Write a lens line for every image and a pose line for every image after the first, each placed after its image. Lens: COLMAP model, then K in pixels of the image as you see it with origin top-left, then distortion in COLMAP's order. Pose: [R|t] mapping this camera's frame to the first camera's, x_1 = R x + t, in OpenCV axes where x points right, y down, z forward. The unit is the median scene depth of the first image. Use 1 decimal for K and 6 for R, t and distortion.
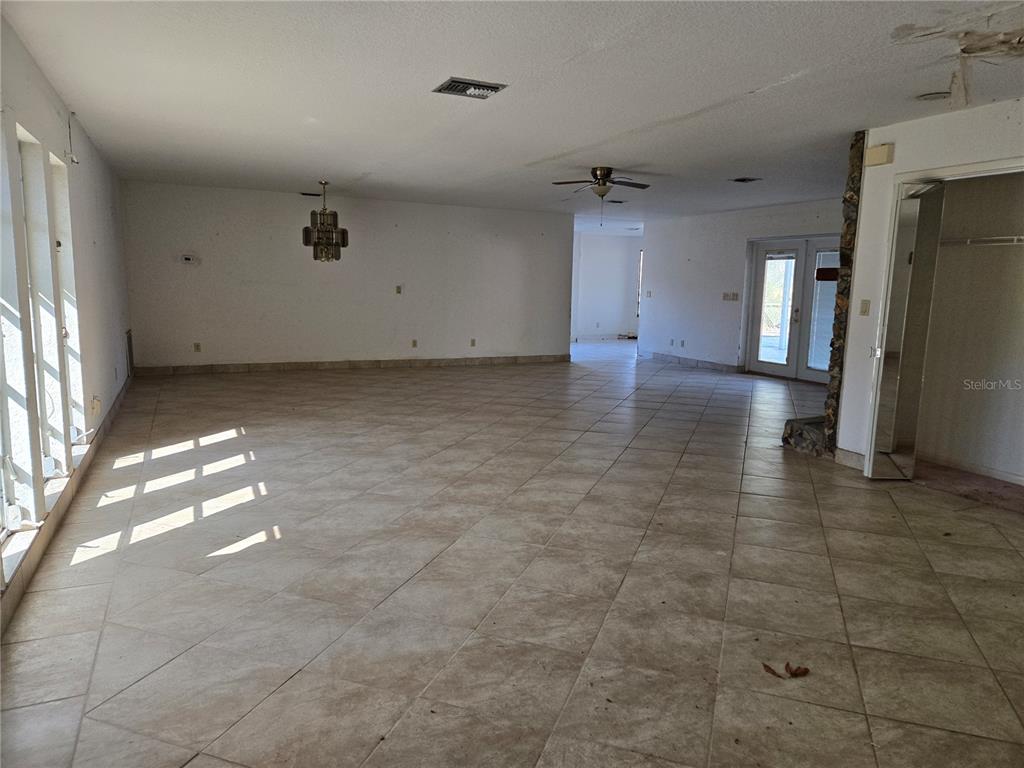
lens RADIAL K [[687.9, 0, 509.0], [0, 687.9, 380.9], [0, 0, 1]] dist [0.036874, -0.026508]
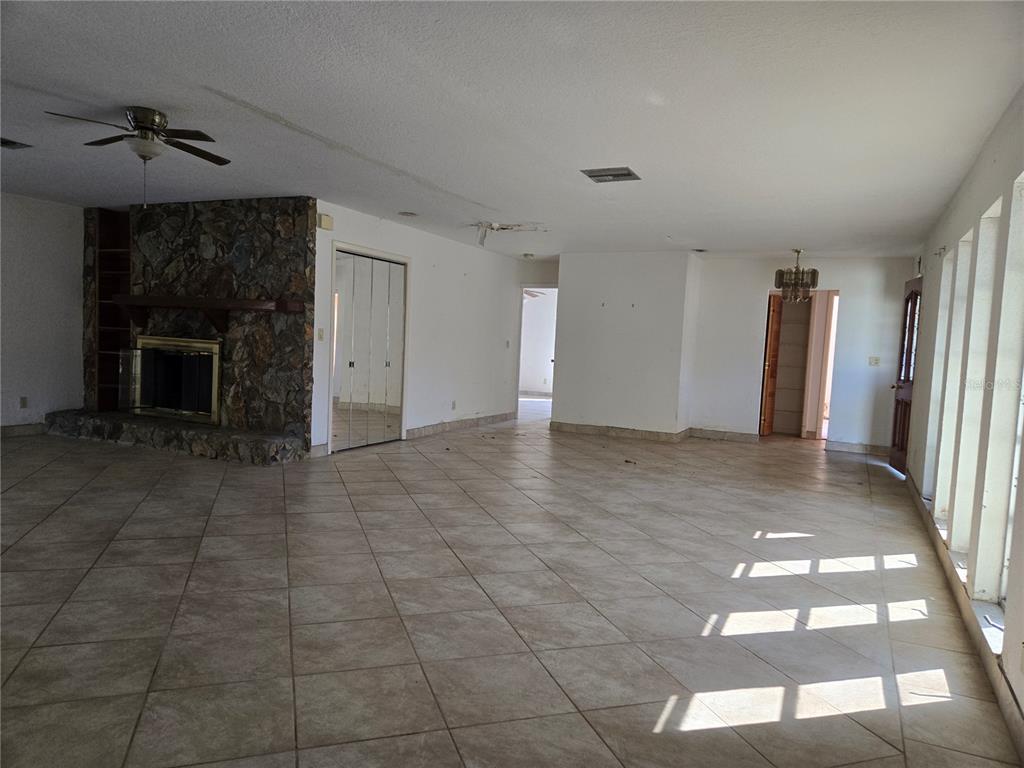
lens RADIAL K [[687.9, 0, 510.0], [0, 687.9, 387.6], [0, 0, 1]] dist [0.036874, -0.026508]
pose [[-0.628433, -0.105474, 0.770680, -0.842935], [0.056742, 0.981909, 0.180651, -0.254891], [-0.775792, 0.157257, -0.611079, 1.757873]]
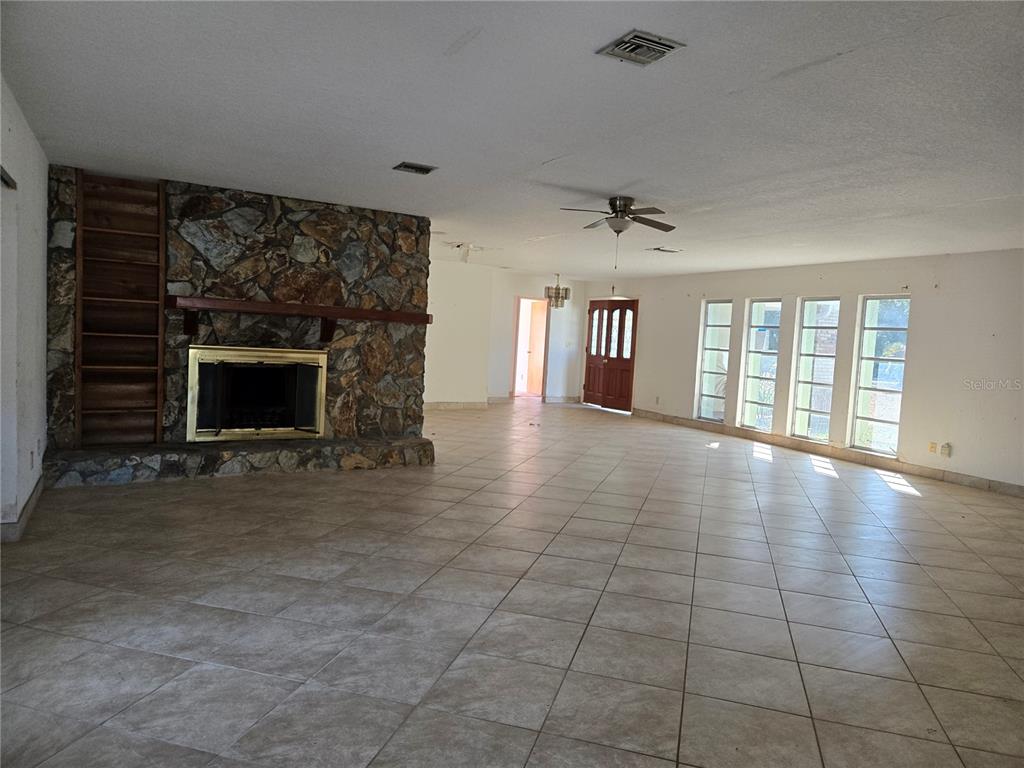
lens RADIAL K [[687.9, 0, 514.7], [0, 687.9, 382.4], [0, 0, 1]] dist [0.036874, -0.026508]
pose [[-0.995156, -0.069731, -0.069304, 0.457062], [-0.083359, 0.972209, 0.218770, -0.405079], [0.052123, 0.223487, -0.973312, 2.771037]]
